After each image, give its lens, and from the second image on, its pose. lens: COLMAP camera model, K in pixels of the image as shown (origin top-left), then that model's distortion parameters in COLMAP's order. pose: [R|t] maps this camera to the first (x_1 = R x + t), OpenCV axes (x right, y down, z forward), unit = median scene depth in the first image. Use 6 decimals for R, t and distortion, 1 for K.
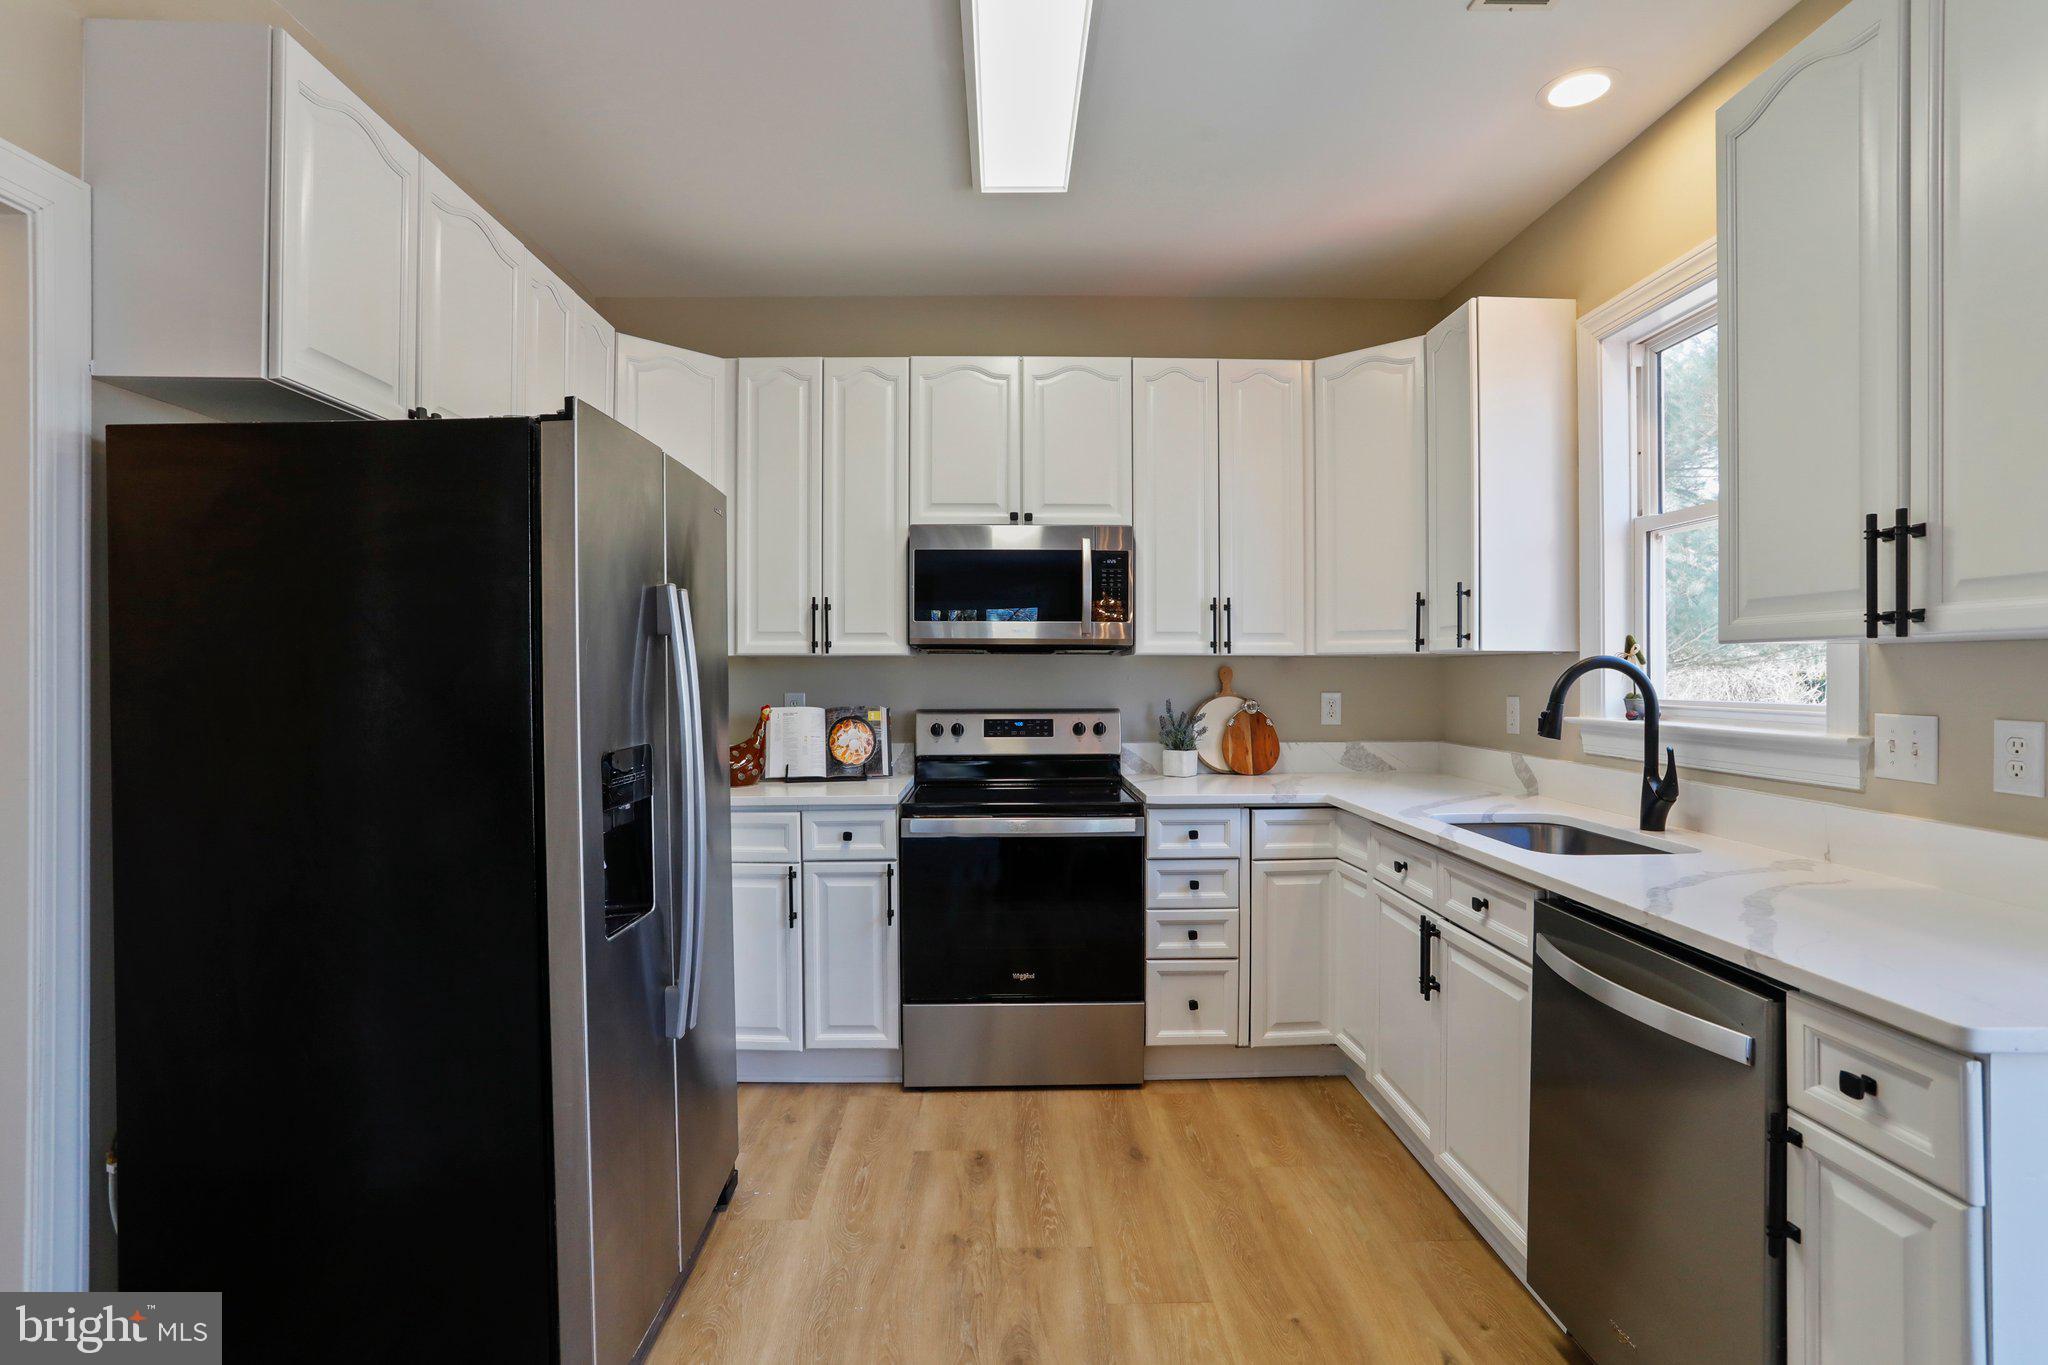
lens RADIAL K [[993.2, 0, 1020.4], [0, 993.2, 670.3], [0, 0, 1]] dist [-0.064754, 0.037450]
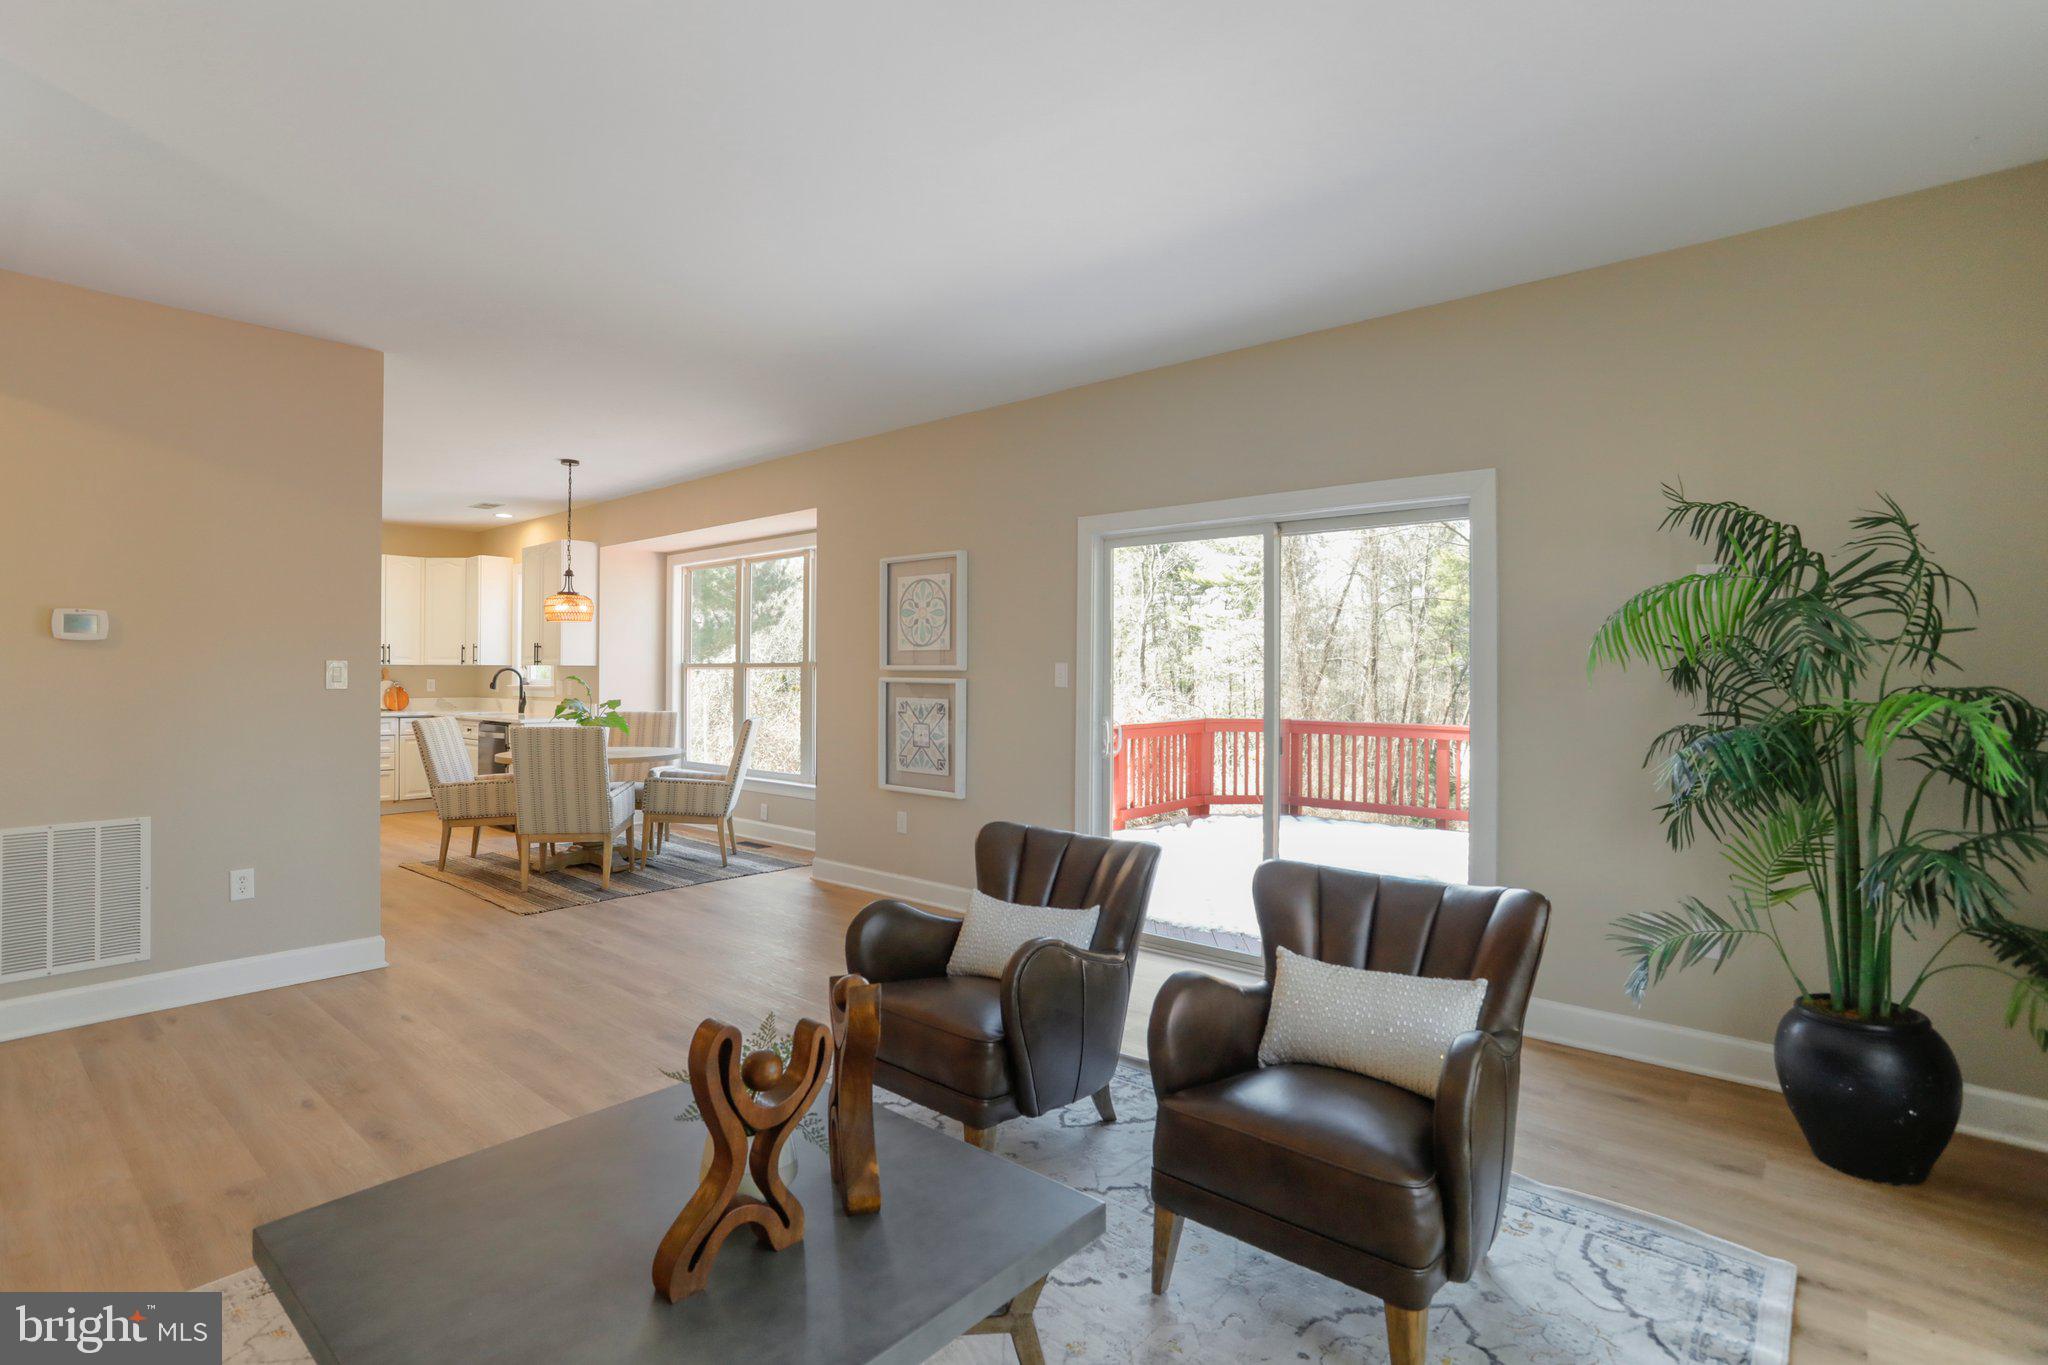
lens RADIAL K [[993.2, 0, 1020.4], [0, 993.2, 670.3], [0, 0, 1]] dist [-0.064754, 0.037450]
pose [[0.672302, 0.006624, 0.740247, -0.660951], [-0.005726, 0.999977, -0.003748, 0.000025], [-0.740255, -0.001718, 0.672324, -2.285575]]
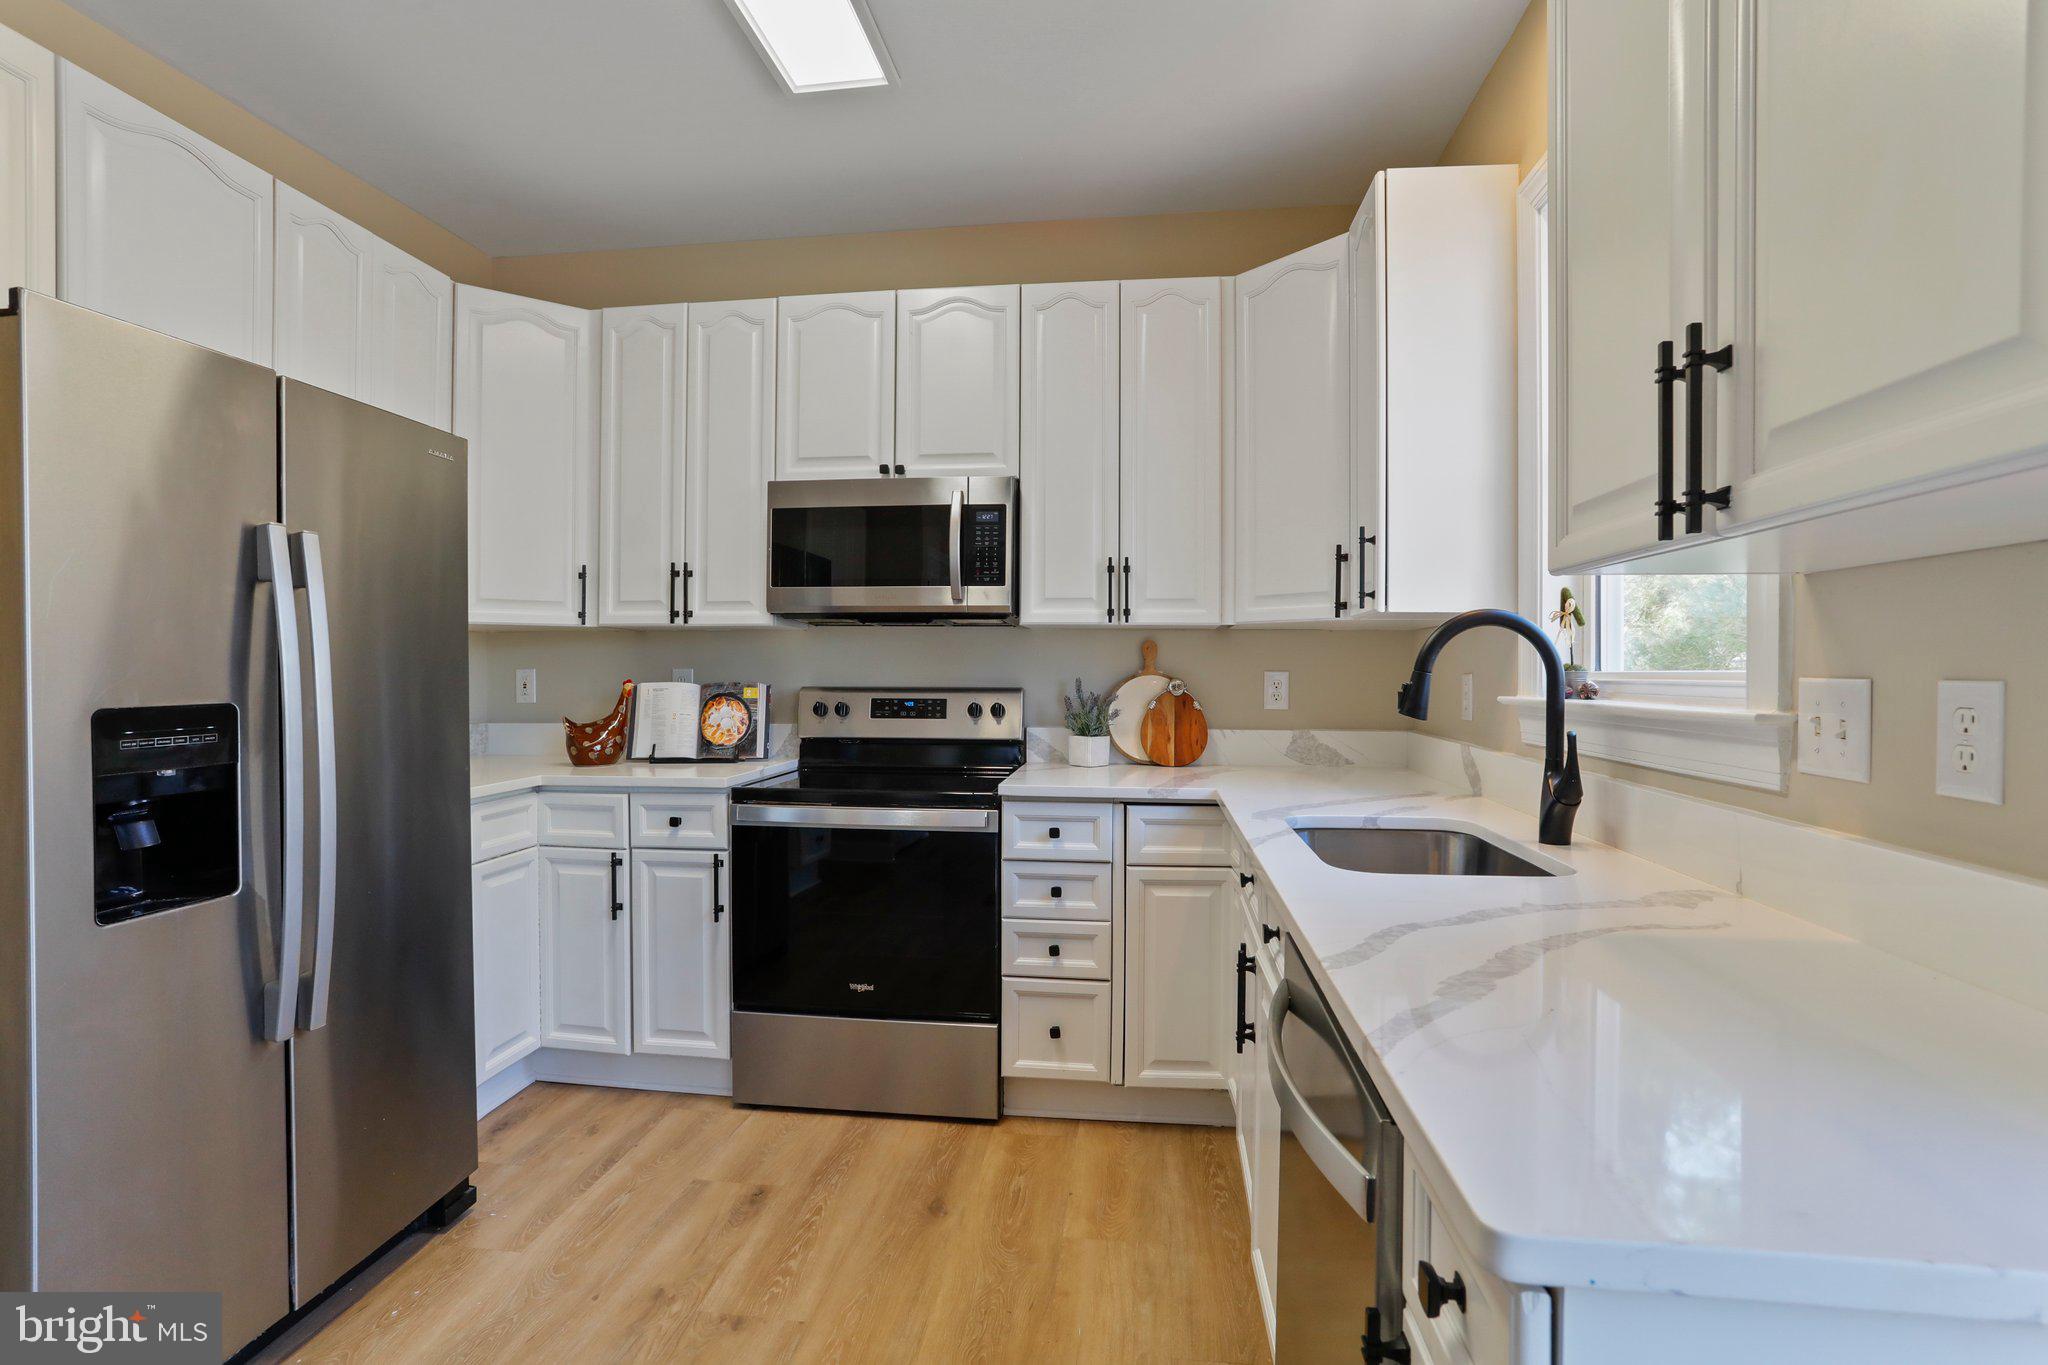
lens RADIAL K [[993.2, 0, 1020.4], [0, 993.2, 670.3], [0, 0, 1]] dist [-0.064754, 0.037450]
pose [[0.988928, 0.005152, -0.148304, 0.269588], [-0.004751, 0.999984, 0.003057, 0.024013], [0.148317, -0.002318, 0.988937, 0.152568]]
